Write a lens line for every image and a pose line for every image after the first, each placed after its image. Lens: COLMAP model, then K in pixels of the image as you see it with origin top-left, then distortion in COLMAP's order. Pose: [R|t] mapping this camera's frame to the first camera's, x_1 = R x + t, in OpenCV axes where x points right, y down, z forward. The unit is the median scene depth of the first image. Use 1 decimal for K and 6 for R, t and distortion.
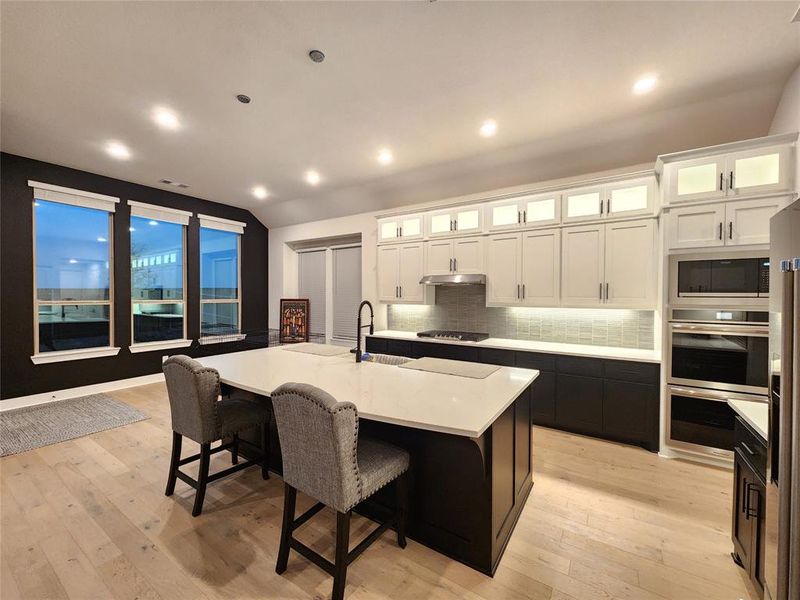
lens RADIAL K [[327.7, 0, 401.4], [0, 327.7, 300.2], [0, 0, 1]] dist [-0.001577, -0.000640]
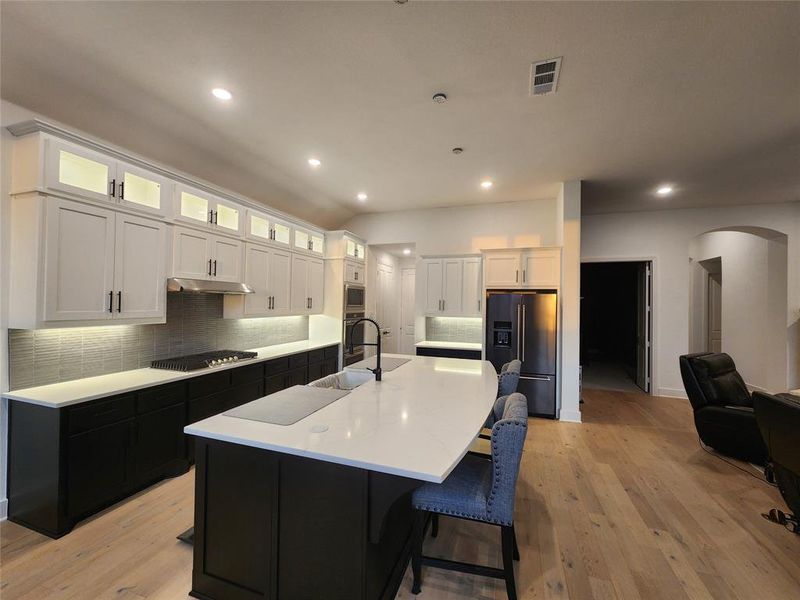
lens RADIAL K [[327.7, 0, 401.4], [0, 327.7, 300.2], [0, 0, 1]] dist [-0.001577, -0.000640]
pose [[-0.251257, -0.001077, 0.967920, -0.842499], [-0.003468, 0.999994, 0.000213, -0.039226], [-0.967914, -0.003303, -0.251259, 0.907427]]
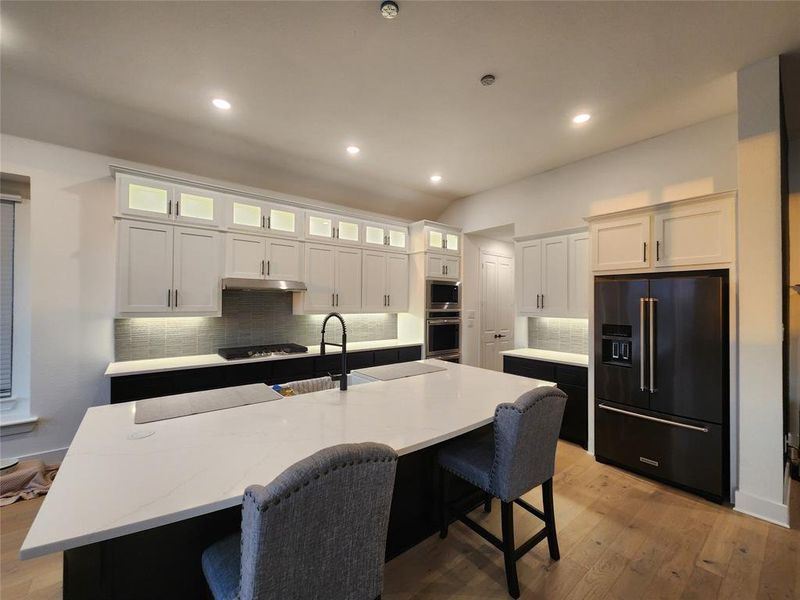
lens RADIAL K [[327.7, 0, 401.4], [0, 327.7, 300.2], [0, 0, 1]] dist [-0.001577, -0.000640]
pose [[0.307735, 0.004006, 0.951464, -0.653170], [0.007584, 0.999949, -0.006663, -0.017770], [-0.951442, 0.009266, 0.307689, 0.474901]]
